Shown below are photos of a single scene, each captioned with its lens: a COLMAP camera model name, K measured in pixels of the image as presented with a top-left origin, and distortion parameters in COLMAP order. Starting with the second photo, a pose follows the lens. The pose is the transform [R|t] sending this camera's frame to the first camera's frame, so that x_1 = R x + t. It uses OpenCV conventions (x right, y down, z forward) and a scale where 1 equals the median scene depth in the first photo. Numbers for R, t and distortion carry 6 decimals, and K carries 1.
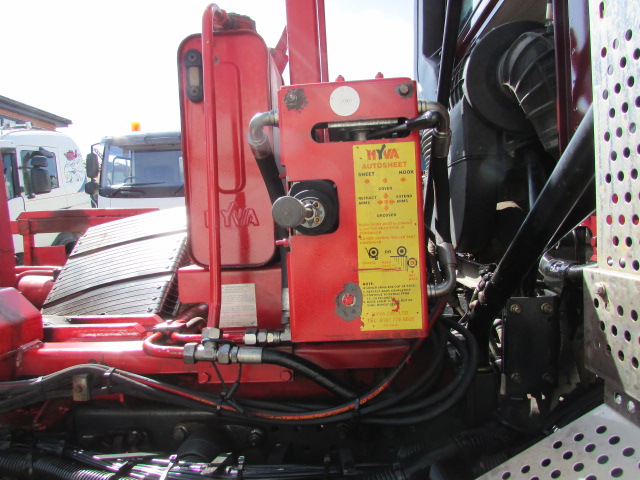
lens RADIAL K [[453.2, 0, 307.6], [0, 453.2, 239.6], [0, 0, 1]] dist [-0.024881, 0.000219]
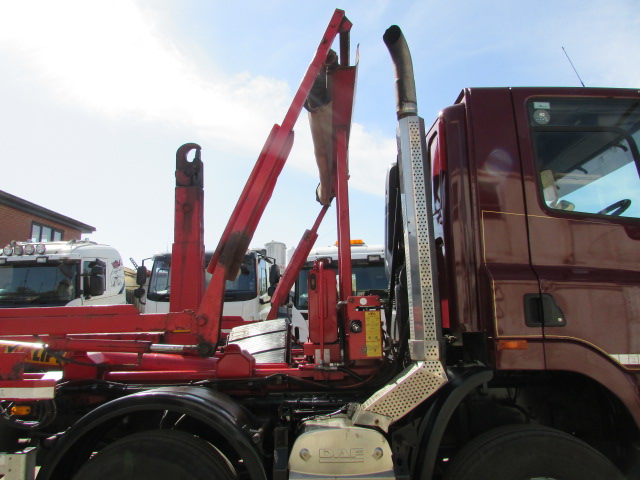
lens RADIAL K [[452.4, 0, 320.4], [0, 452.4, 226.6], [0, 0, 1]] dist [-0.000265, 0.000484]
pose [[0.996800, 0.038984, 0.069786, -0.064757], [-0.020785, 0.969391, -0.244641, 0.006842], [-0.077187, 0.242407, 0.967099, -0.329296]]
